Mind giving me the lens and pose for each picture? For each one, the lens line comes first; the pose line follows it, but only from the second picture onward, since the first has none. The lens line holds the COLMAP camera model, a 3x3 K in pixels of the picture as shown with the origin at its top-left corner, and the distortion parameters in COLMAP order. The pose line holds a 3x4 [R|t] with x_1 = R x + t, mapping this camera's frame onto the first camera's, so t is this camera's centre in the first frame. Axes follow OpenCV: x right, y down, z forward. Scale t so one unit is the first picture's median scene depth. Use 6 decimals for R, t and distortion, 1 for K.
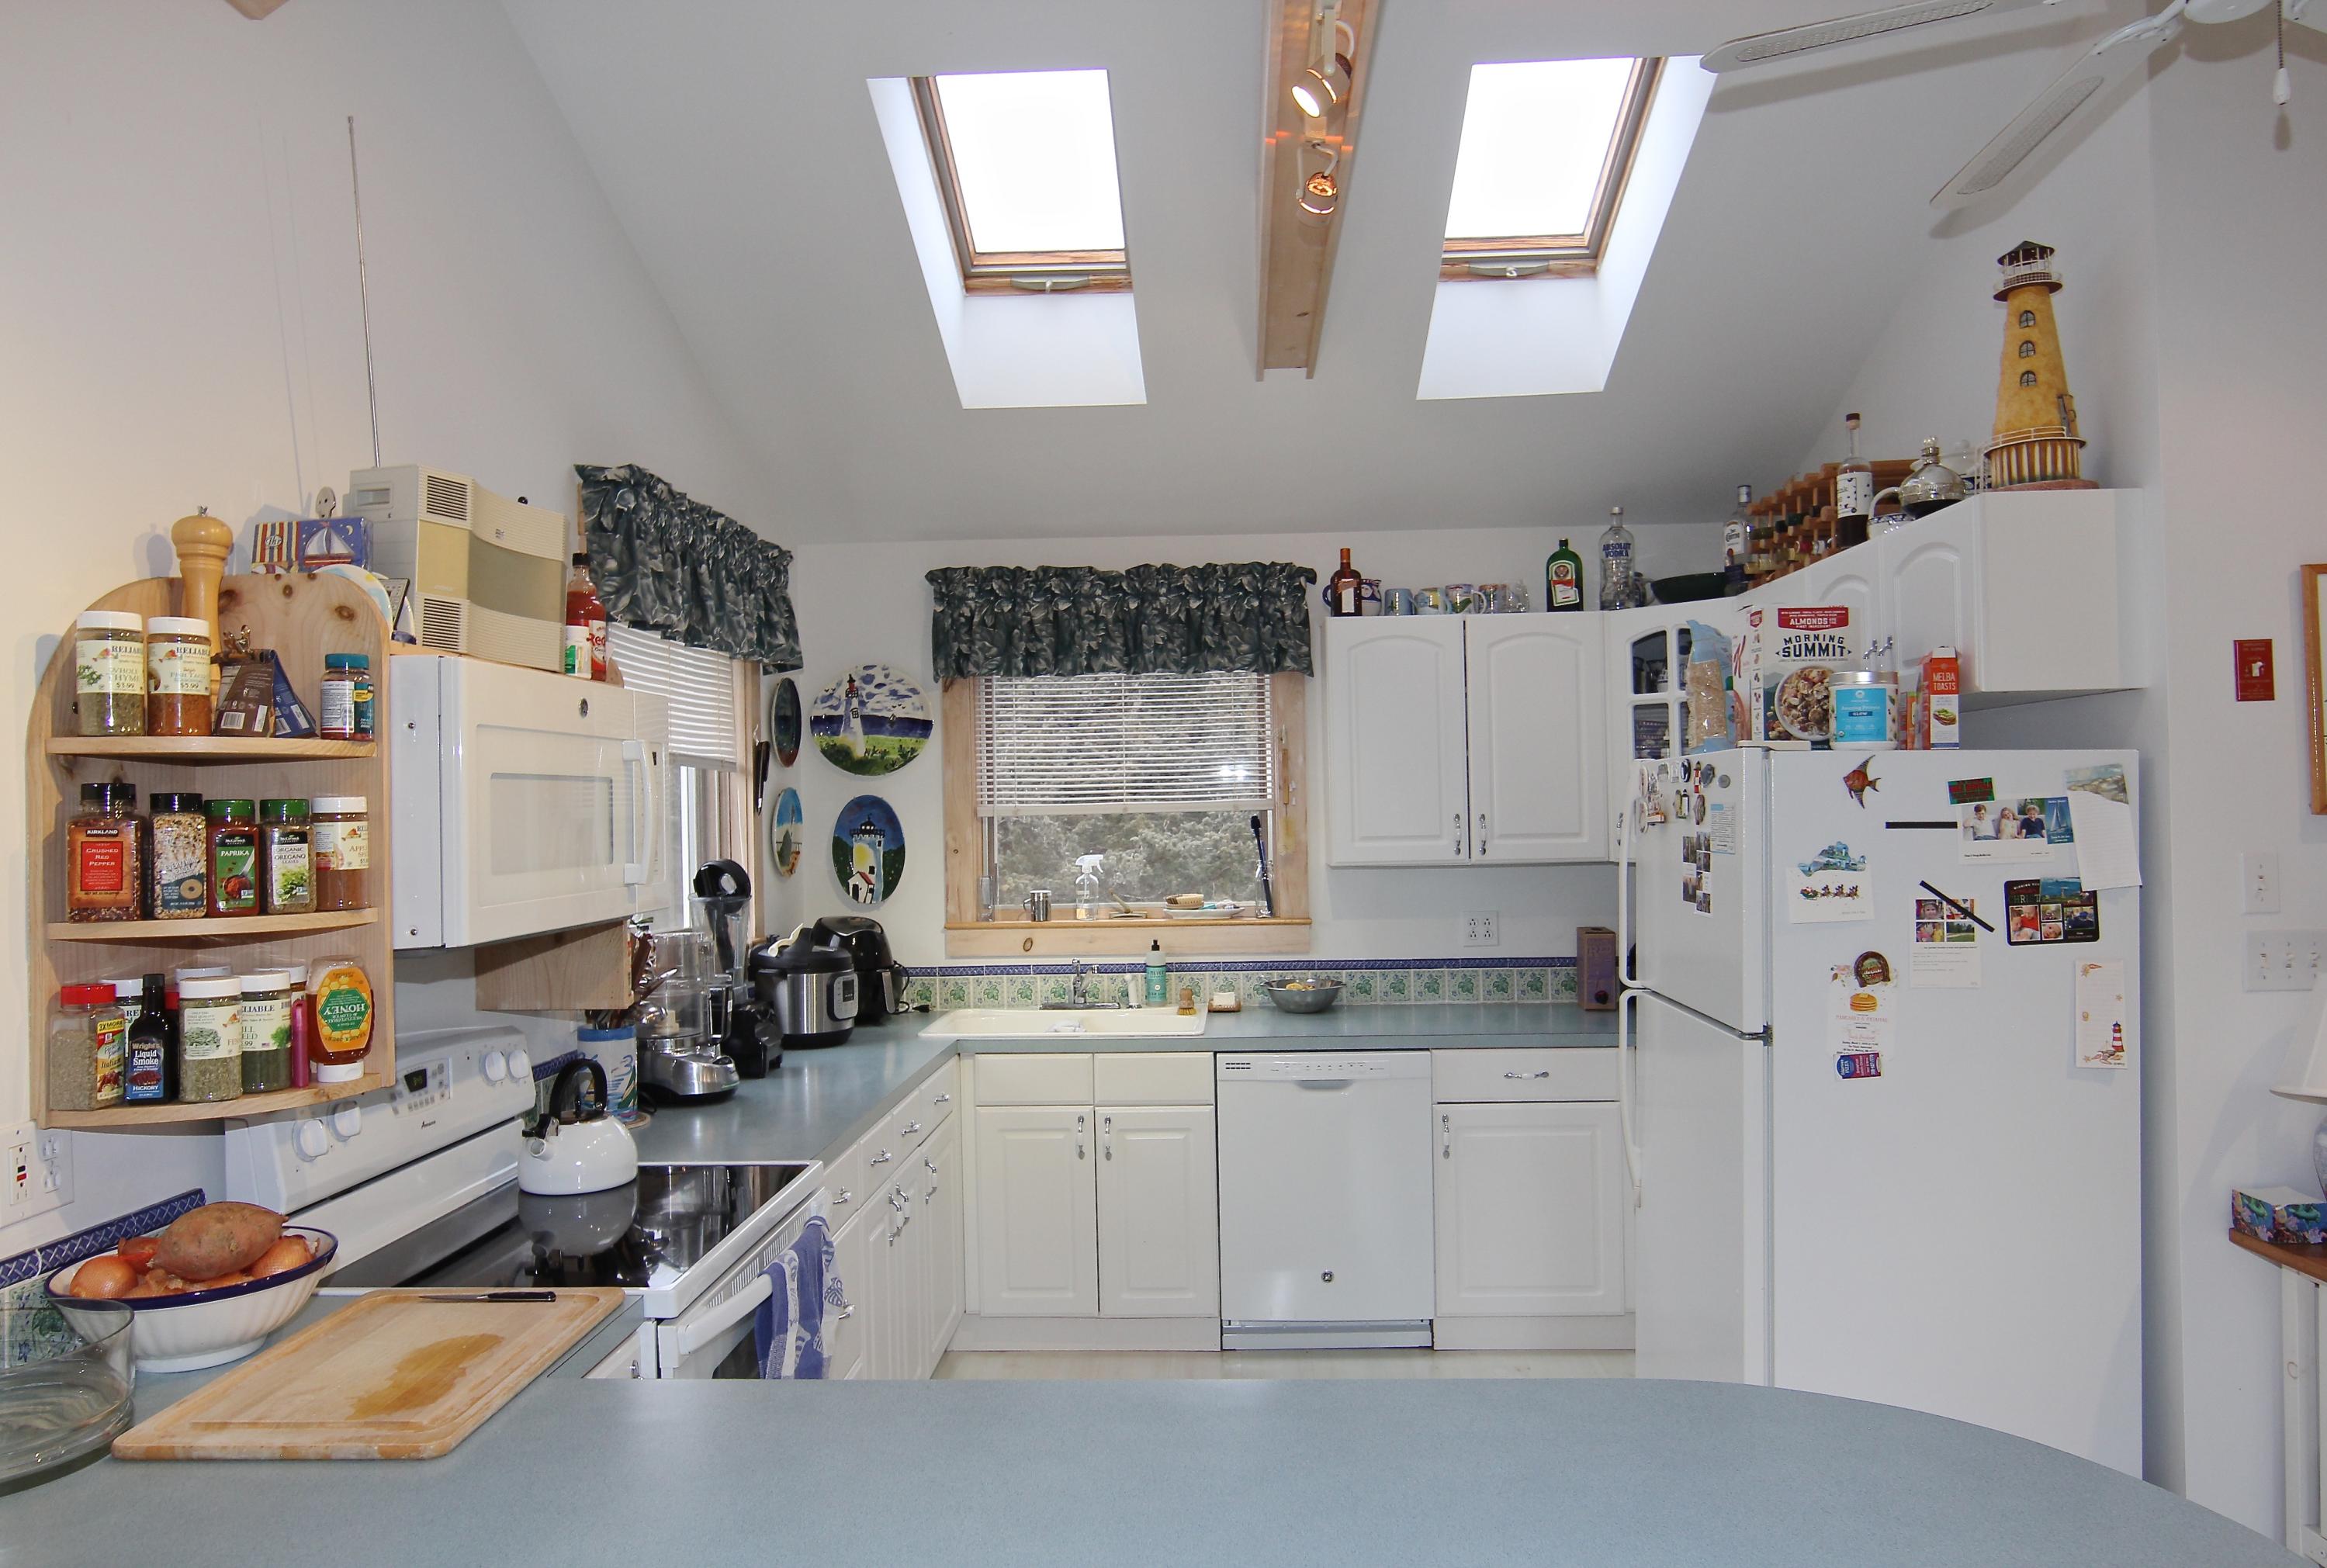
lens RADIAL K [[1484.1, 0, 1156.1], [0, 1484.1, 796.7], [0, 0, 1]] dist [-0.011822, 0.001133]
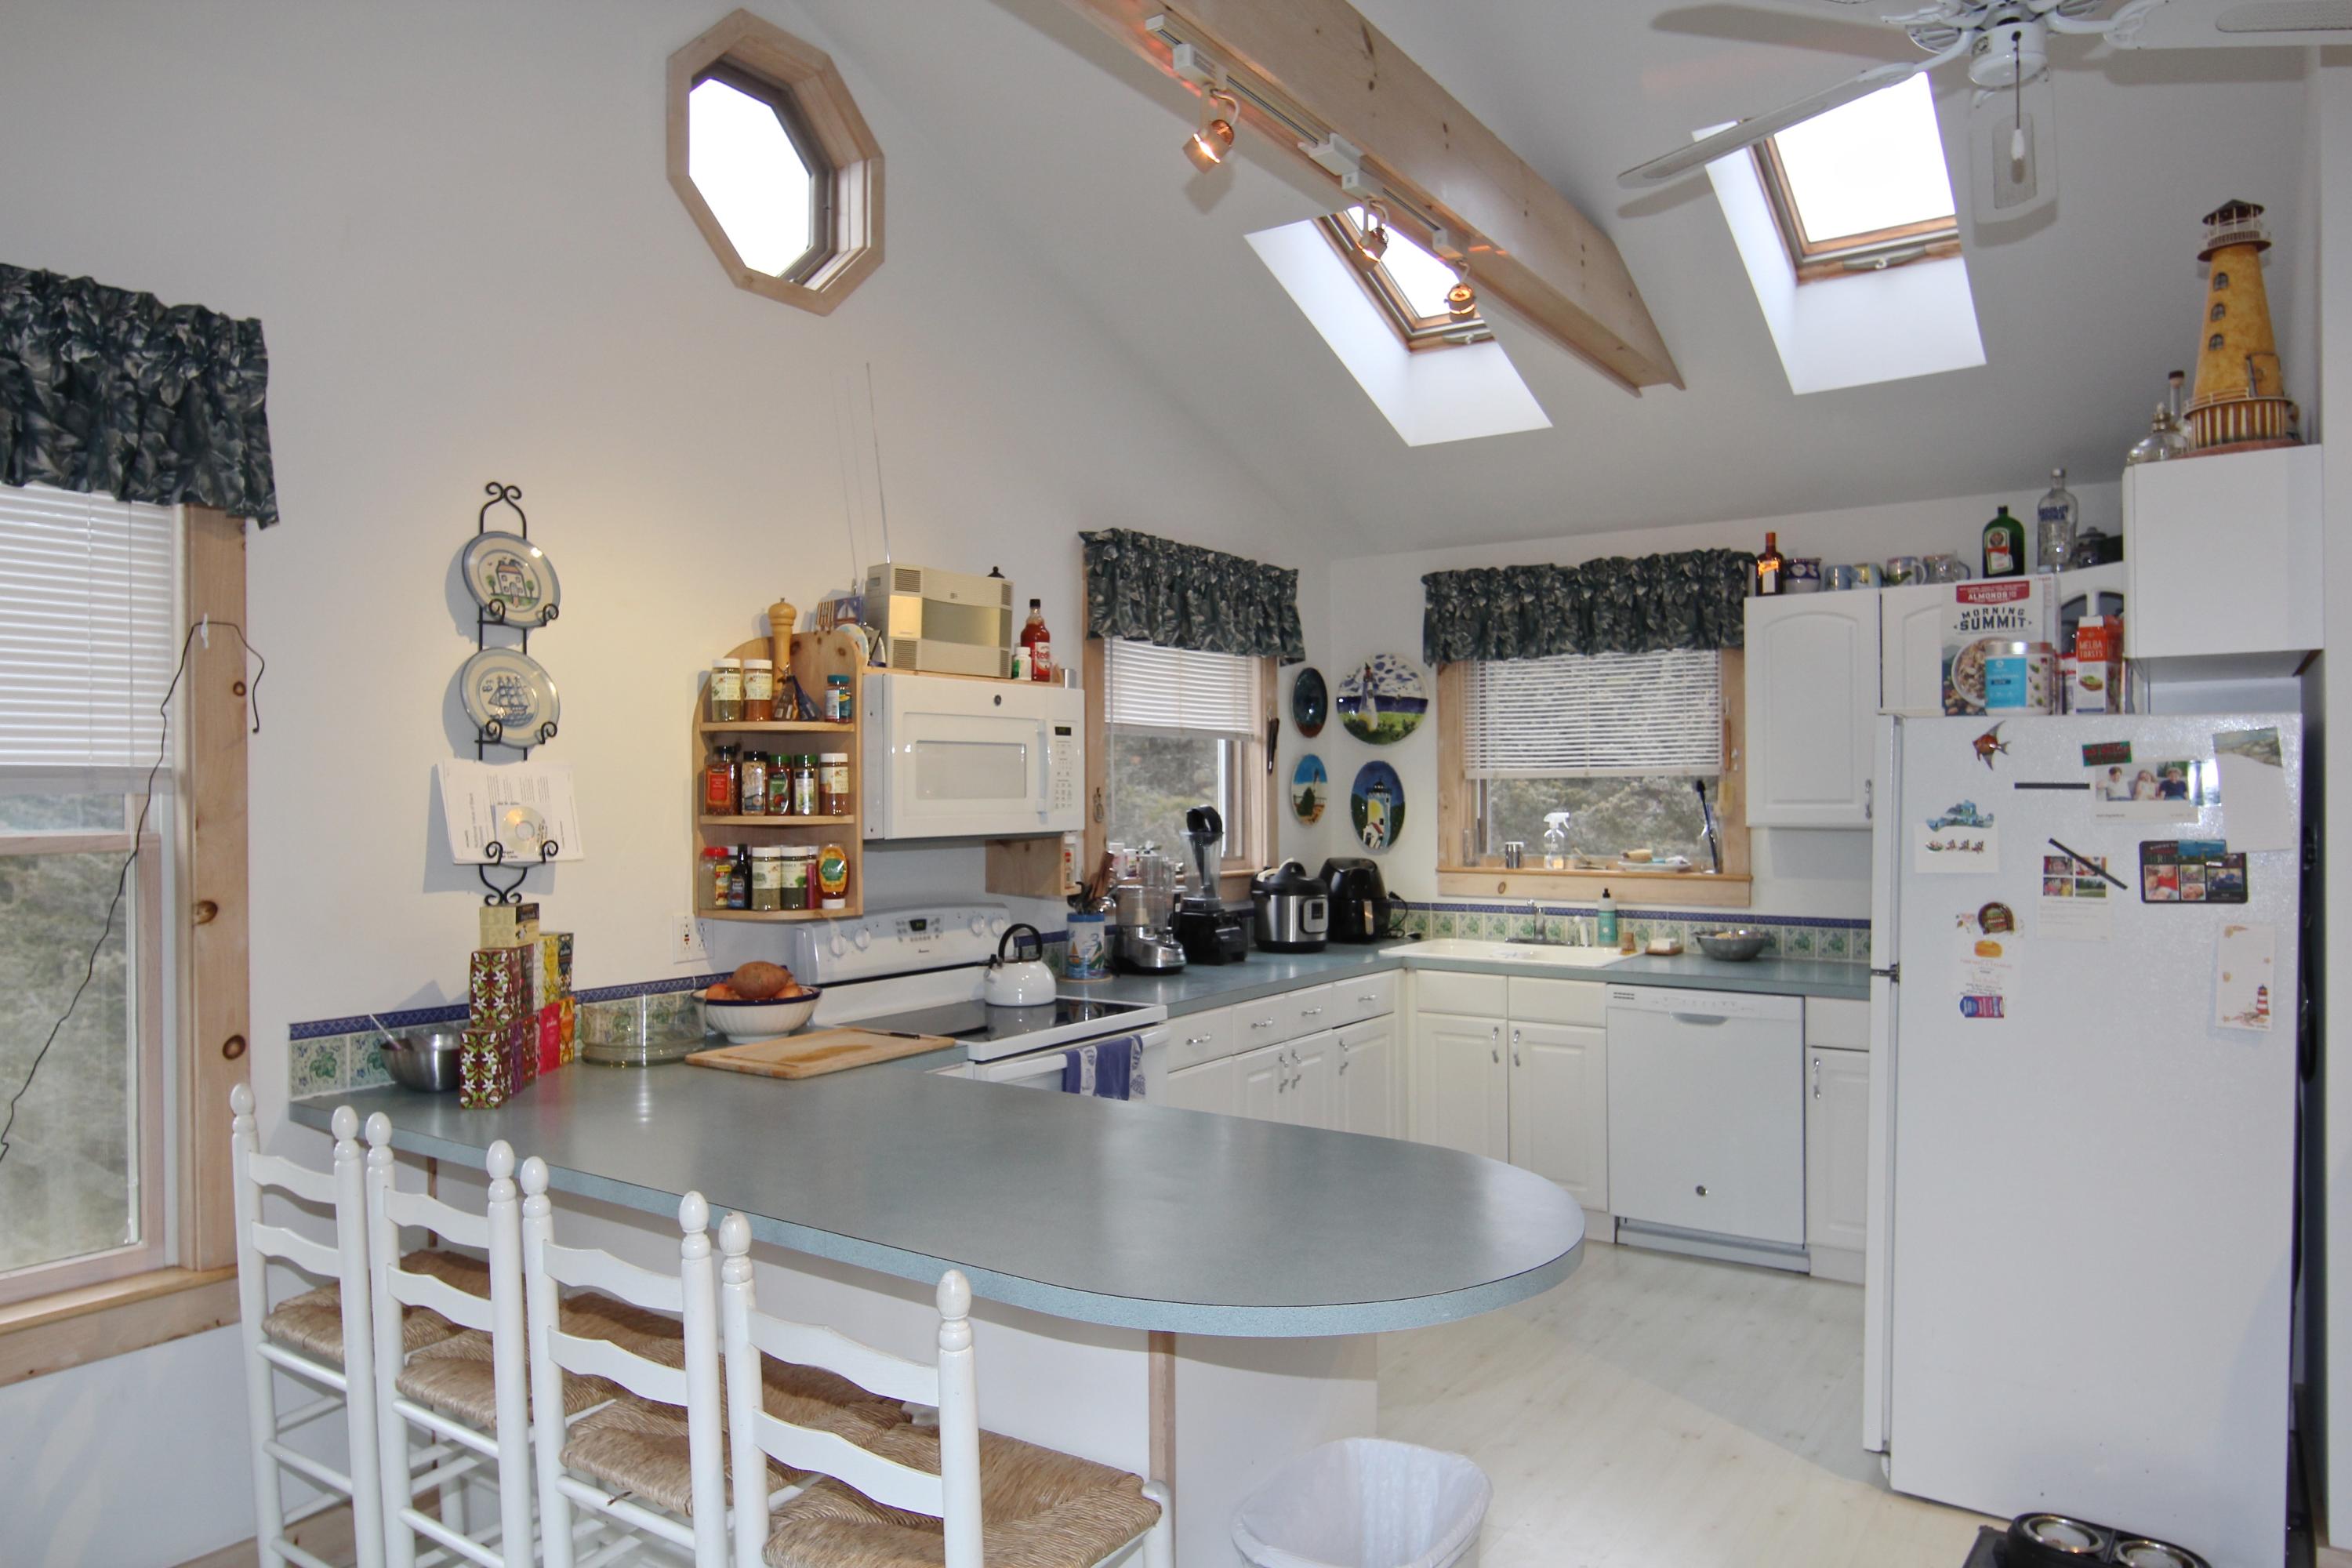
lens RADIAL K [[1500.1, 0, 1192.5], [0, 1500.1, 794.4], [0, 0, 1]] dist [-0.011822, 0.001133]
pose [[0.849714, 0.015021, -0.527030, 0.518660], [-0.006865, 0.999825, 0.017429, 0.009954], [0.527199, -0.011191, 0.849668, -0.219645]]
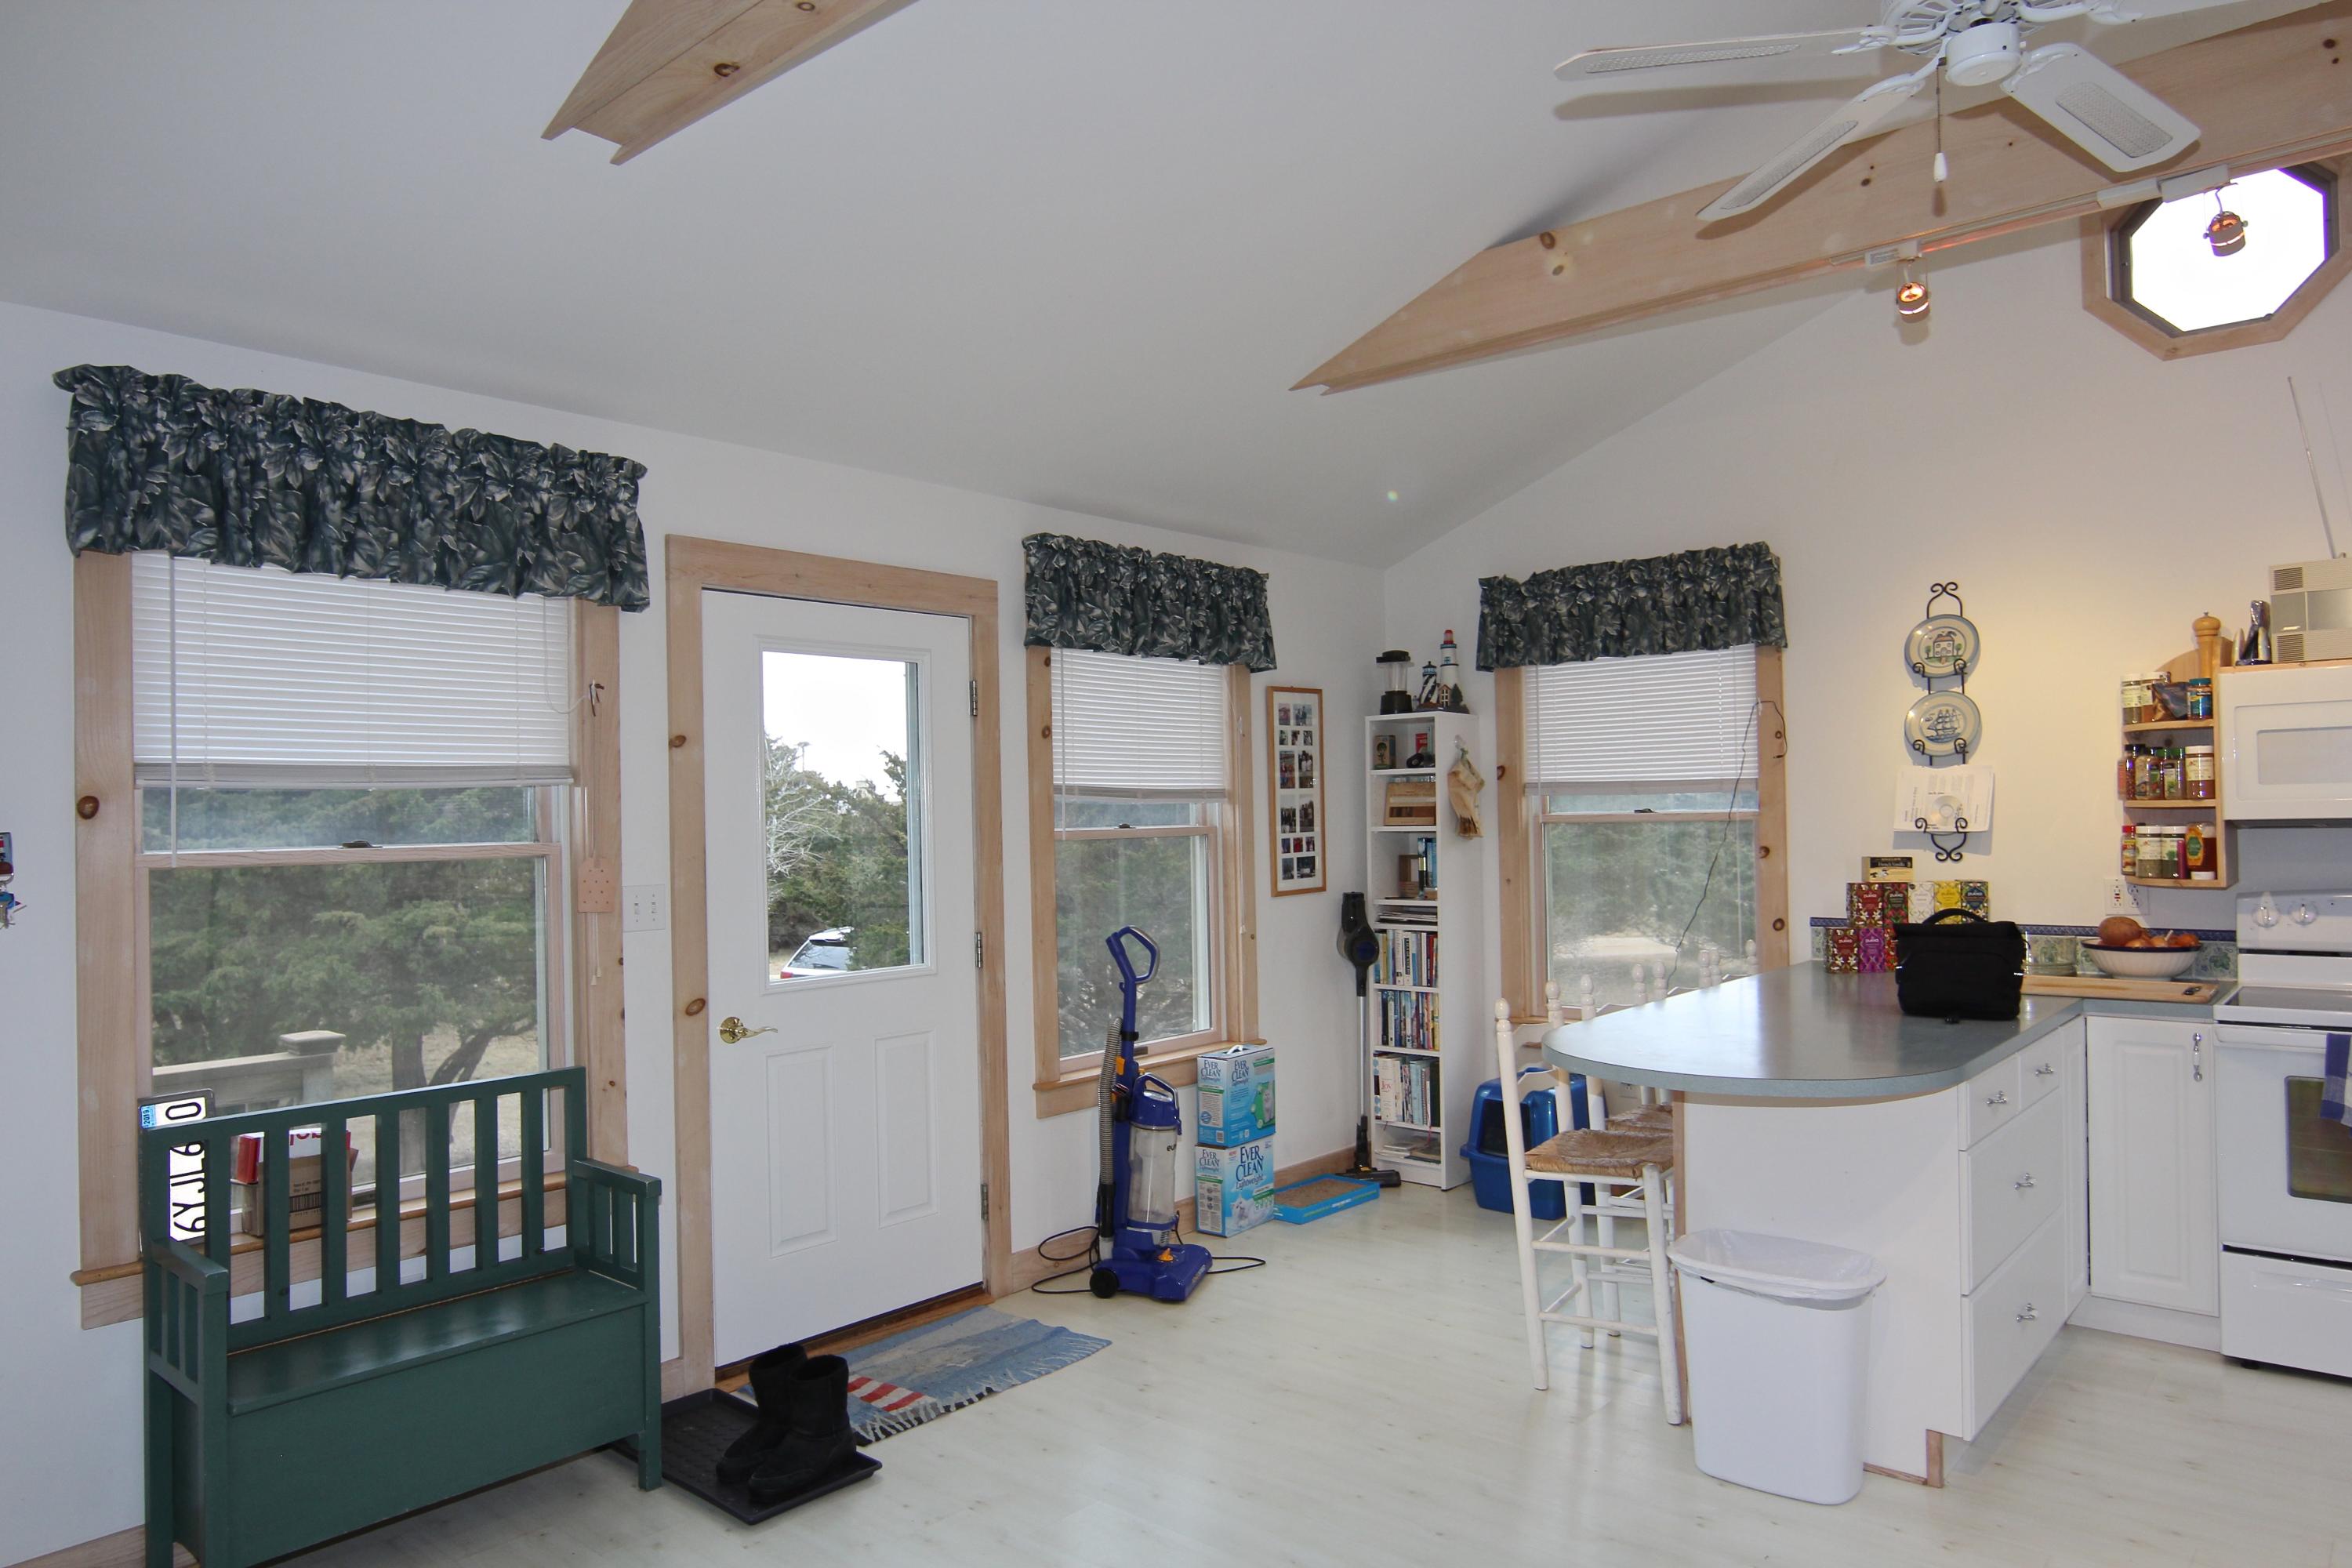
lens RADIAL K [[1500.1, 0, 1176.3], [0, 1500.1, 784.8], [0, 0, 1]] dist [-0.011822, 0.001133]
pose [[-0.618156, 0.015472, -0.785903, 1.320221], [0.038035, 0.999224, -0.010244, 0.014209], [0.785135, -0.036224, -0.618265, 0.760310]]
